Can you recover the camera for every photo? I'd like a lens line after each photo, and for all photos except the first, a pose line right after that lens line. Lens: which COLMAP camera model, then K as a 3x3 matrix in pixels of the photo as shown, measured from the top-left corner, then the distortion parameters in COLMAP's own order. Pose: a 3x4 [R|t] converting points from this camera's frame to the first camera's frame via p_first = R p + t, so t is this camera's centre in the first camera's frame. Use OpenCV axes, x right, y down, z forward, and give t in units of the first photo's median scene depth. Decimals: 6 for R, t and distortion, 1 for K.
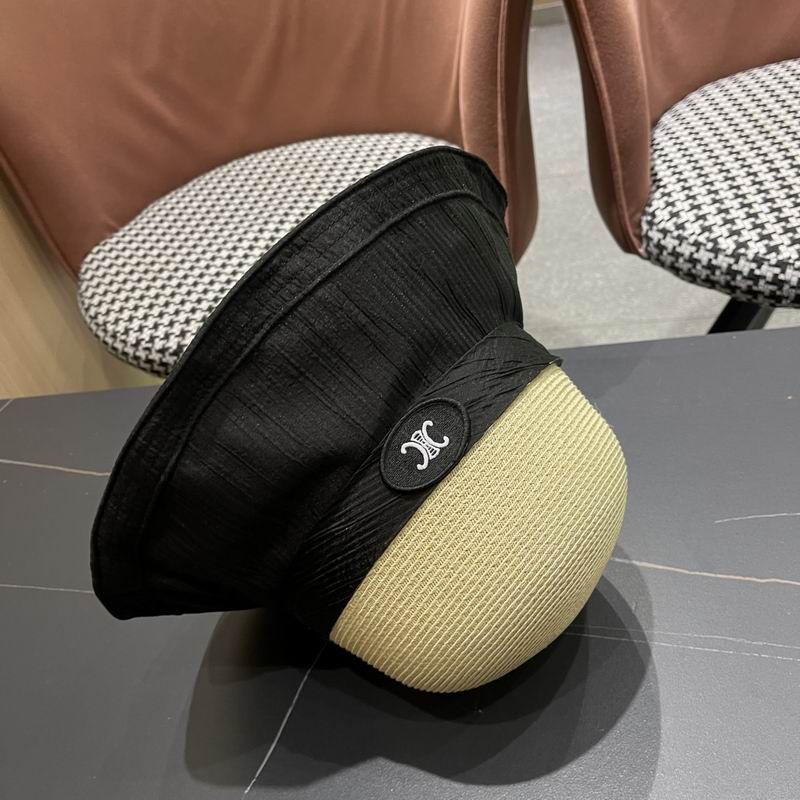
lens RADIAL K [[810.1, 0, 400.0], [0, 810.1, 392.5], [0, 0, 1]] dist [0.012672, 0.000000]
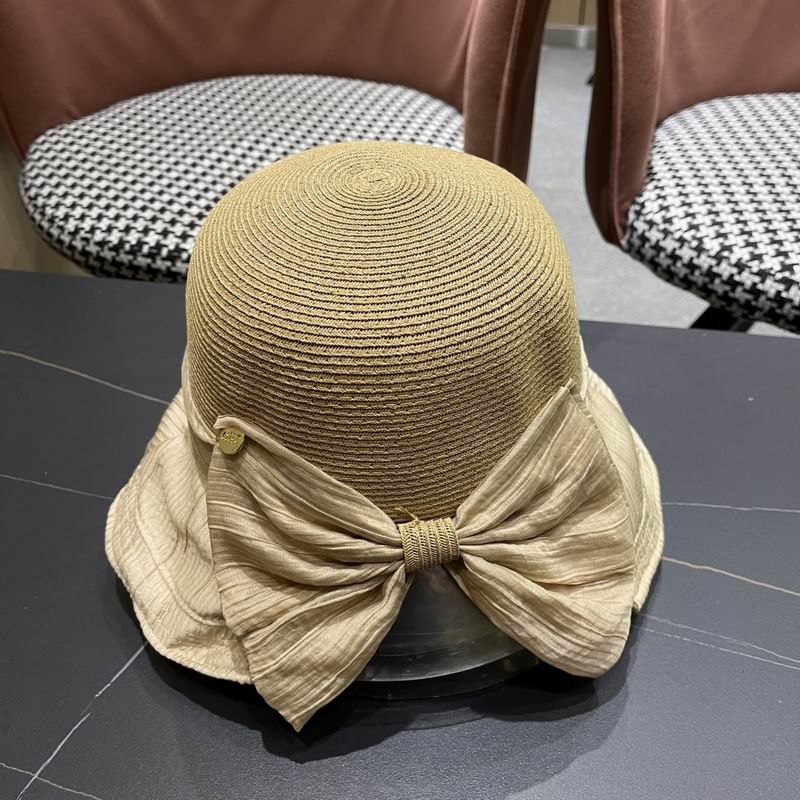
lens RADIAL K [[810.1, 0, 407.3], [0, 810.1, 411.2], [0, 0, 1]] dist [0.012672, 0.000000]
pose [[0.979357, 0.185647, 0.079966, 0.006807], [-0.186186, 0.982514, -0.000725, 0.071534], [-0.078702, -0.014178, 0.996797, 0.057203]]
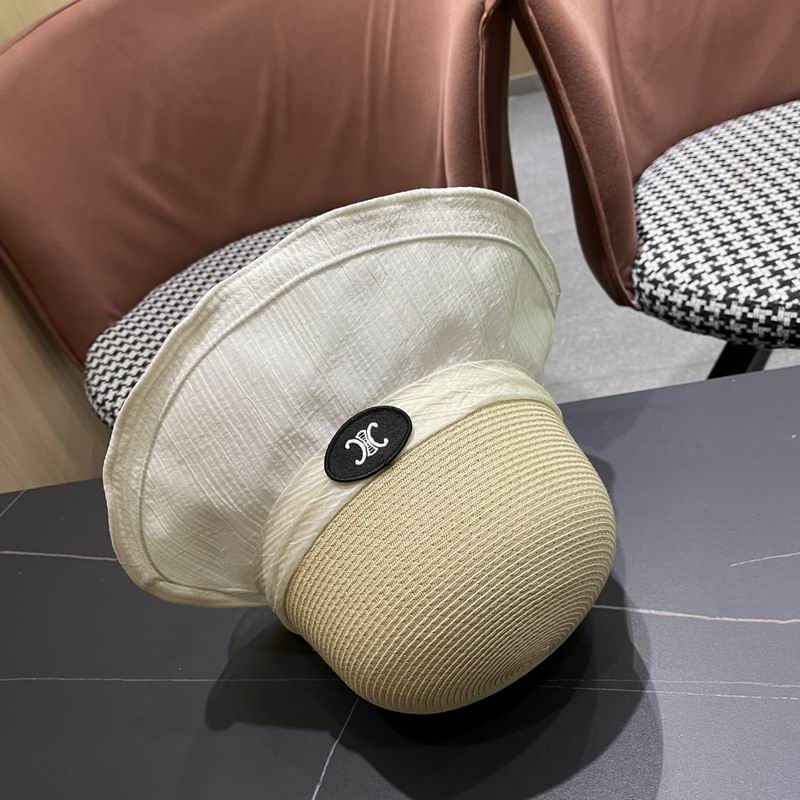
lens RADIAL K [[810.1, 0, 399.5], [0, 810.1, 401.3], [0, 0, 1]] dist [0.012672, 0.000000]
pose [[0.997646, -0.068360, -0.005509, 0.000493], [0.067796, 0.995153, -0.071236, 0.001254], [0.010352, 0.070695, 0.997444, -0.009419]]
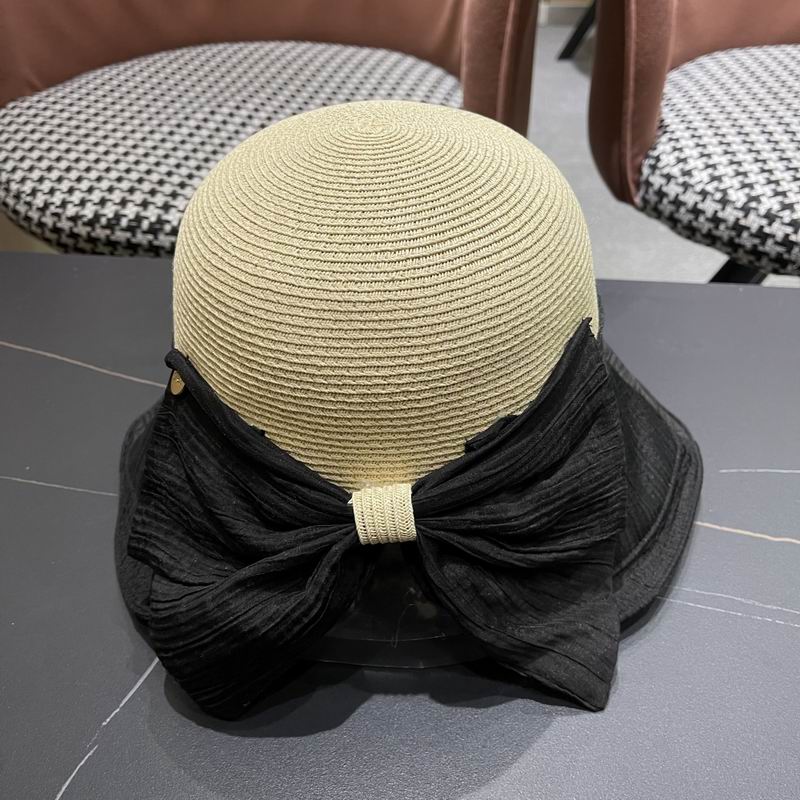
lens RADIAL K [[810.1, 0, 404.7], [0, 810.1, 397.3], [0, 0, 1]] dist [0.012672, 0.000000]
pose [[0.982809, 0.146079, 0.112903, -0.026590], [-0.145514, 0.989267, -0.013274, 0.093459], [-0.113630, -0.003383, 0.993517, 0.130474]]
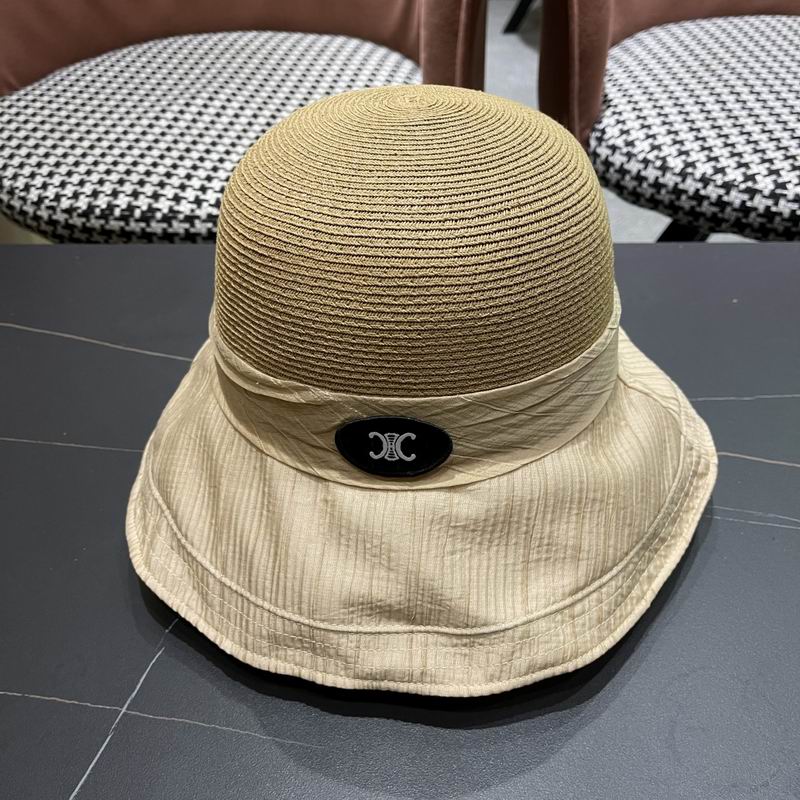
lens RADIAL K [[810.1, 0, 400.0], [0, 810.1, 408.2], [0, 0, 1]] dist [0.012672, 0.000000]
pose [[0.983717, 0.086900, 0.157319, -0.056146], [-0.091182, 0.995629, 0.020195, 0.116020], [-0.154876, -0.034211, 0.987341, 0.048481]]
